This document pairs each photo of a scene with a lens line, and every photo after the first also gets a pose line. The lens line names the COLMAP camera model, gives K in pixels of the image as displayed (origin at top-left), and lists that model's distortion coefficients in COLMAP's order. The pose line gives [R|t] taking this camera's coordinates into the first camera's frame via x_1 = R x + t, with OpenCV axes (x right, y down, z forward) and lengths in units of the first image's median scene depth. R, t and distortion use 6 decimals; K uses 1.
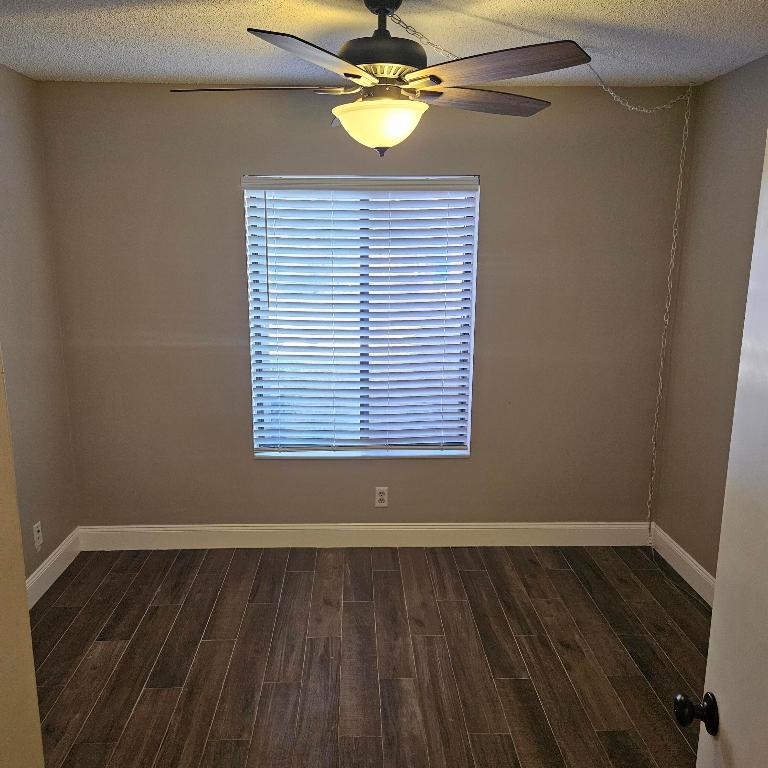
lens RADIAL K [[668.3, 0, 384.0], [0, 668.3, 384.0], [0, 0, 1]] dist [0.050391, -0.045264]
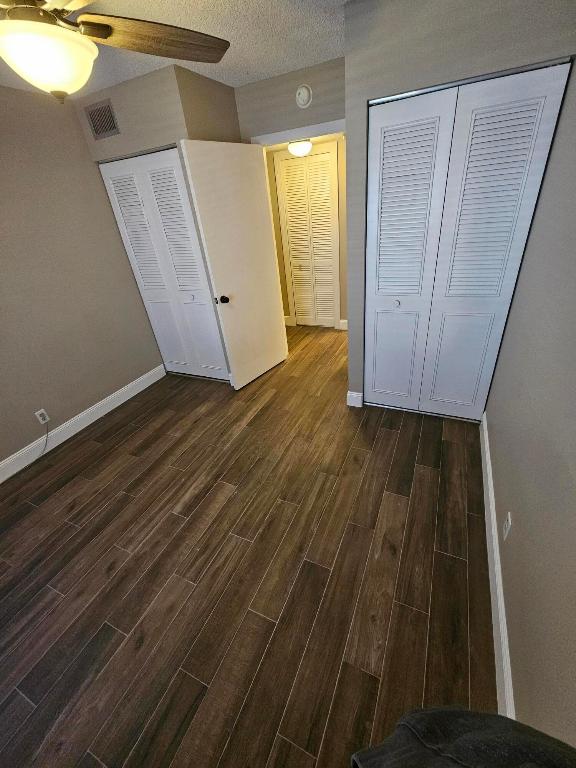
lens RADIAL K [[315.5, 0, 293.3], [0, 315.5, 381.3], [0, 0, 1]] dist [0.001552, 0.000087]
pose [[-0.887105, -0.159446, 0.433154, -0.445926], [0.183461, 0.739321, 0.647878, -0.199759], [-0.423542, 0.654203, -0.626603, 1.059028]]
